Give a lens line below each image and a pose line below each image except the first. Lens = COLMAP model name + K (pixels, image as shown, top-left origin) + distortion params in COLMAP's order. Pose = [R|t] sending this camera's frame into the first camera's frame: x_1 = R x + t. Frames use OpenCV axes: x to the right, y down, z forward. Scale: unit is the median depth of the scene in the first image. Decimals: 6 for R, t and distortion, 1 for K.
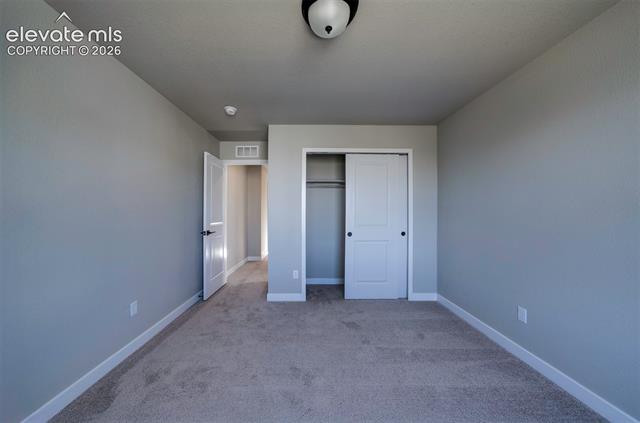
lens RADIAL K [[222.0, 0, 314.0], [0, 222.0, 208.9], [0, 0, 1]] dist [0.000546, 0.000788]
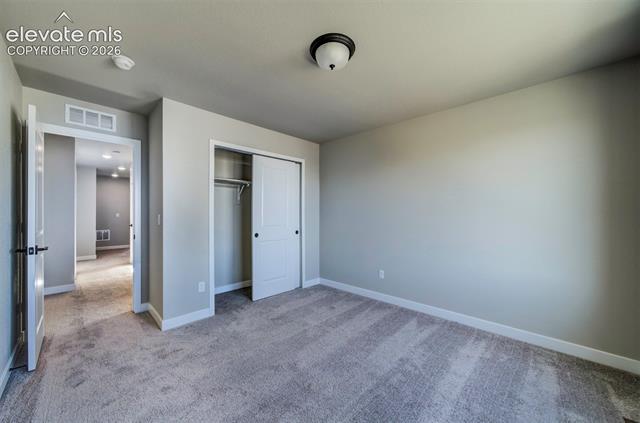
lens RADIAL K [[235.5, 0, 321.4], [0, 235.5, 212.7], [0, 0, 1]] dist [0.003032, 0.001575]
pose [[0.700095, 0.003212, 0.714042, -0.406251], [-0.006848, 0.999974, 0.002216, 0.008452], [-0.714016, -0.006441, 0.700099, 0.055488]]
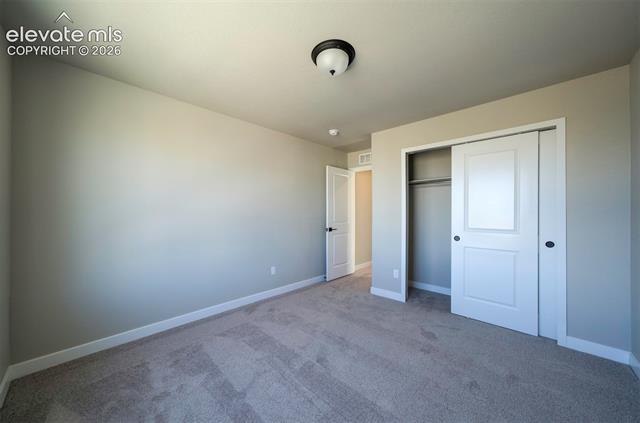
lens RADIAL K [[235.5, 0, 317.5], [0, 235.5, 210.3], [0, 0, 1]] dist [0.003032, 0.001575]
pose [[0.716179, -0.008528, -0.697865, 0.421436], [0.011097, 0.999938, -0.000831, -0.000722], [0.697829, -0.007149, 0.716229, -0.023186]]
